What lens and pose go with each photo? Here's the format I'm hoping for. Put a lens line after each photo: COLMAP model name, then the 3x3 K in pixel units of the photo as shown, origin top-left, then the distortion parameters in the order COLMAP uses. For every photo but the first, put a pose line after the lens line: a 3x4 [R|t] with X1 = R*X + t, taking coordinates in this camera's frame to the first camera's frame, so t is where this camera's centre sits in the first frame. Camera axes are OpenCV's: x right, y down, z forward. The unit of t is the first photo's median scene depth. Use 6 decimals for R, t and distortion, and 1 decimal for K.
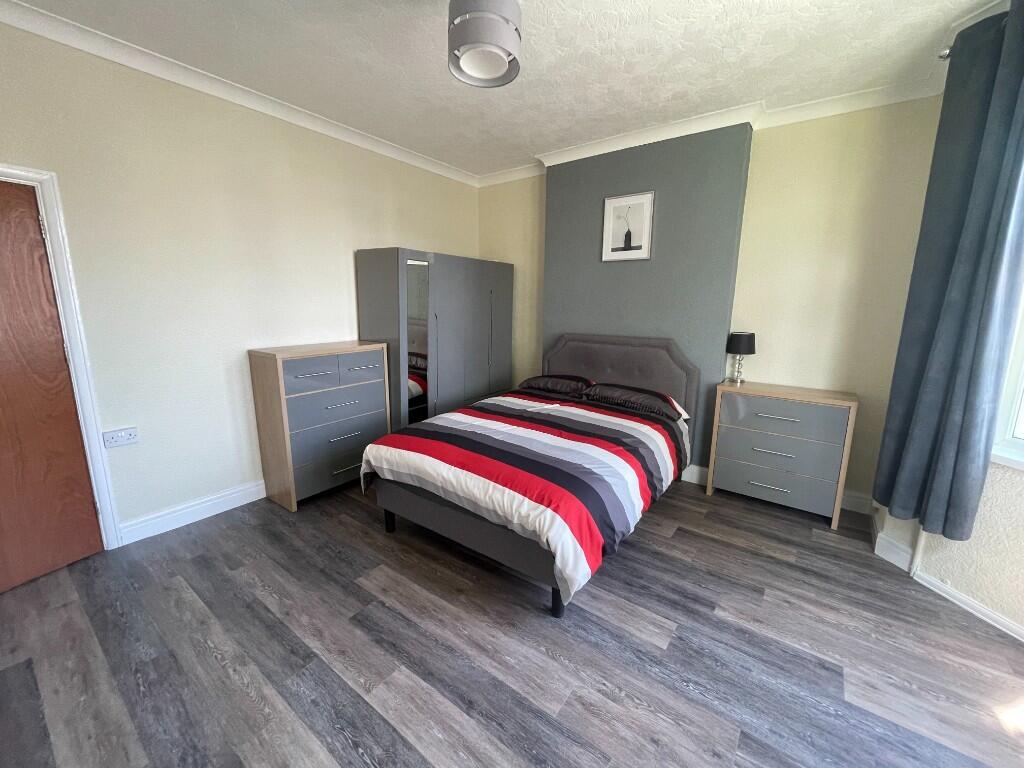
lens RADIAL K [[410.6, 0, 512.0], [0, 410.6, 384.0], [0, 0, 1]] dist [-0.001257, -0.000268]
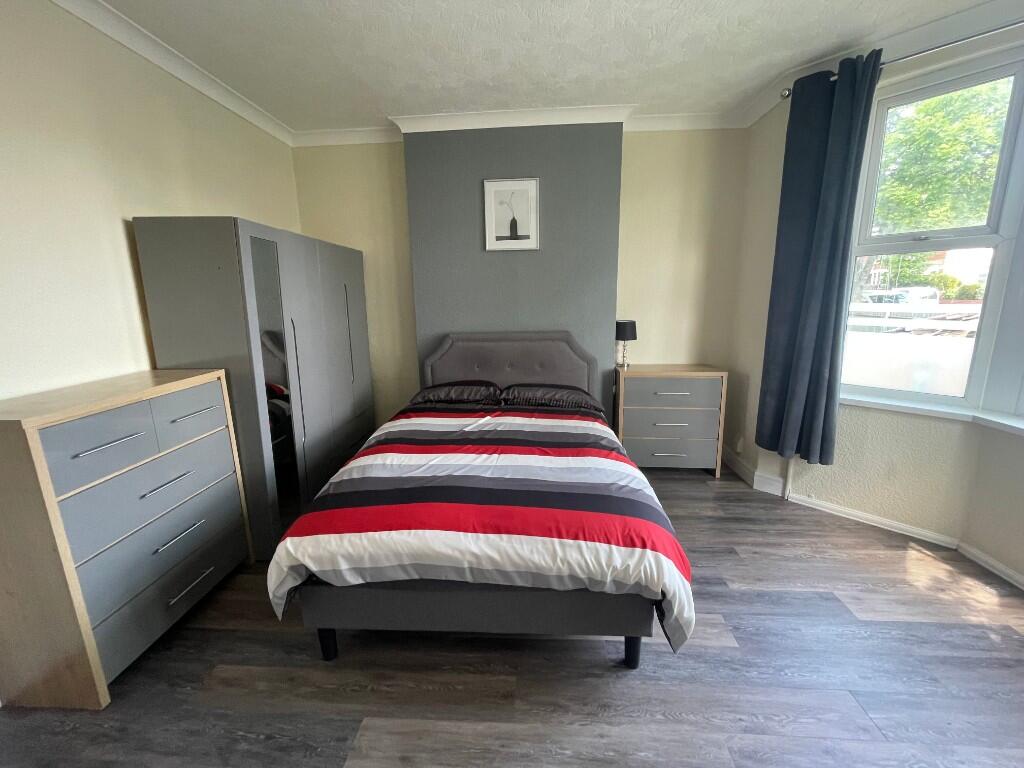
lens RADIAL K [[410.6, 0, 512.0], [0, 410.6, 384.0], [0, 0, 1]] dist [-0.001257, -0.000268]
pose [[0.839728, -0.137559, 0.525294, -0.352142], [0.130662, 0.990144, 0.050416, -0.066313], [-0.527052, 0.026300, 0.849426, 0.300065]]
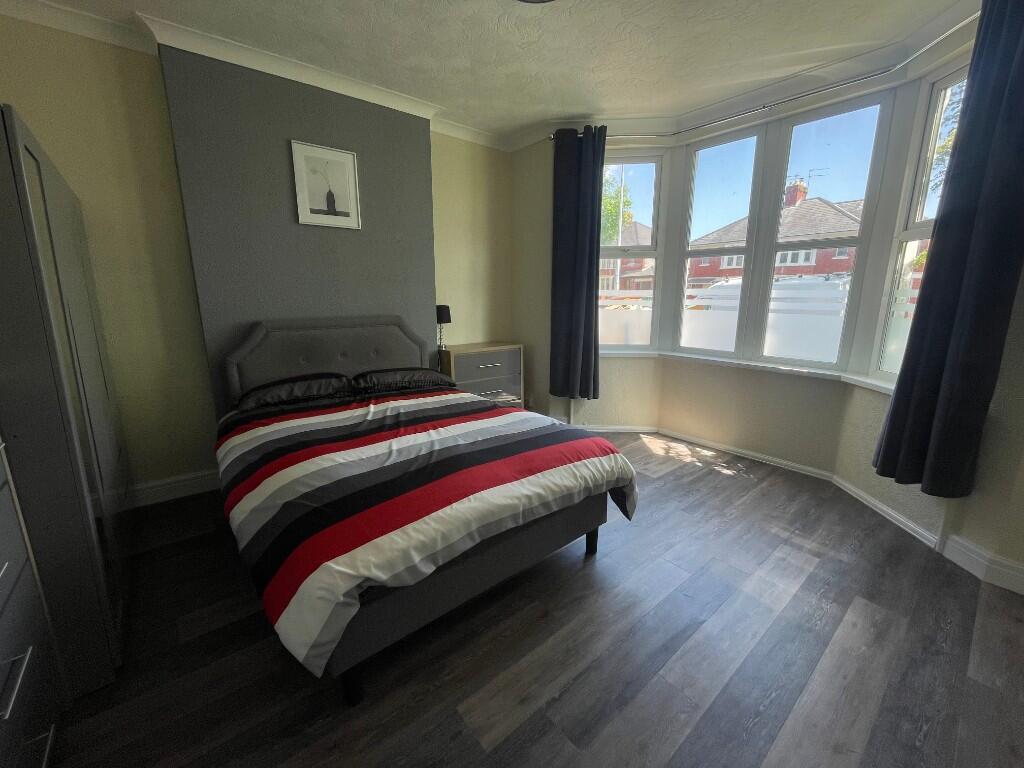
lens RADIAL K [[410.6, 0, 512.0], [0, 410.6, 384.0], [0, 0, 1]] dist [-0.001257, -0.000268]
pose [[0.241998, -0.220049, 0.944995, -0.687971], [0.191100, 0.965676, 0.175927, -0.093017], [-0.951272, 0.138014, 0.275743, 0.634208]]
